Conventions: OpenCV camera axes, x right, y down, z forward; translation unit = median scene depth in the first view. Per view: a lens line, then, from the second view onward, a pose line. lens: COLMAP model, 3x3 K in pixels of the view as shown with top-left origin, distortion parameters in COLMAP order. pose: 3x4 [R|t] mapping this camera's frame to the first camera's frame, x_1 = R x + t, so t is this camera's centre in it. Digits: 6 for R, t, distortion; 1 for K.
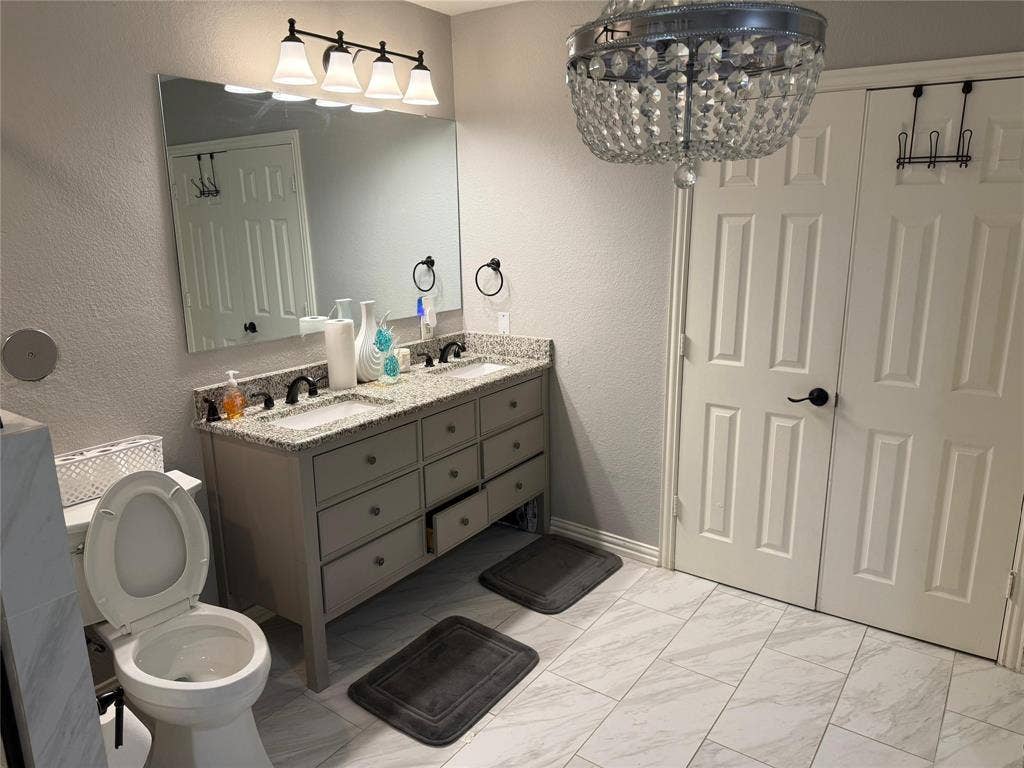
lens RADIAL K [[729.4, 0, 512.0], [0, 729.4, 384.0], [0, 0, 1]] dist [-0.000527, -0.002236]
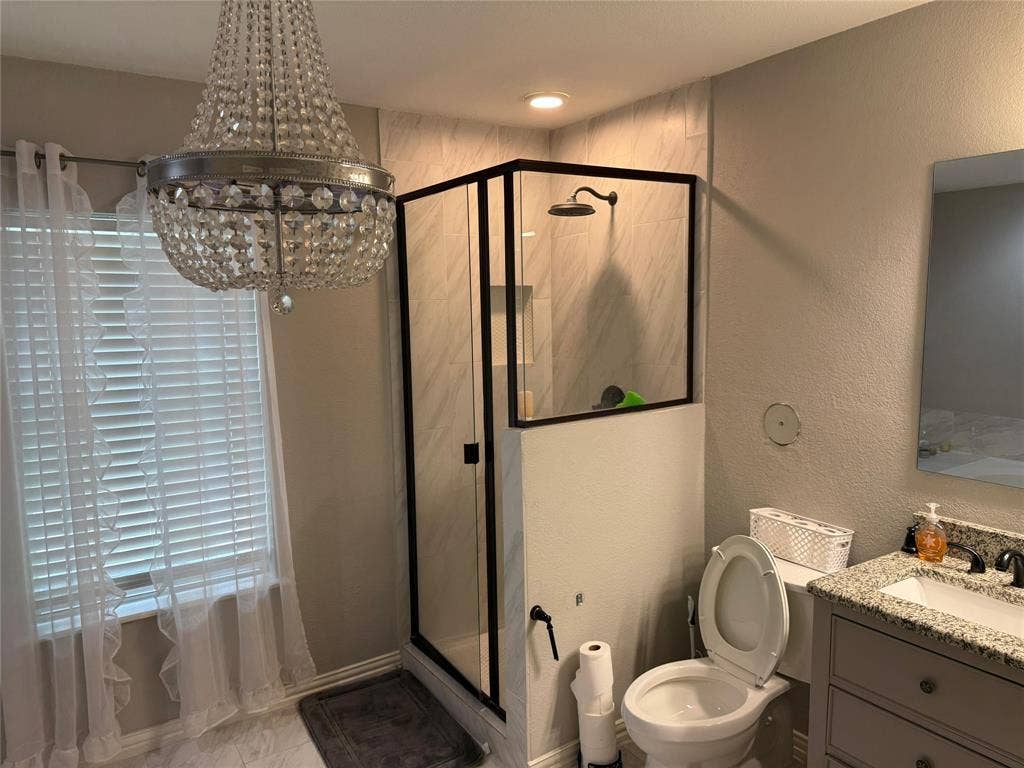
lens RADIAL K [[714.0, 0, 512.0], [0, 714.0, 384.0], [0, 0, 1]] dist [0.000630, -0.000362]
pose [[-0.353955, 0.116088, -0.928030, 0.521356], [-0.205684, 0.958312, 0.198324, -0.213630], [0.912365, 0.261078, -0.315322, 0.810425]]
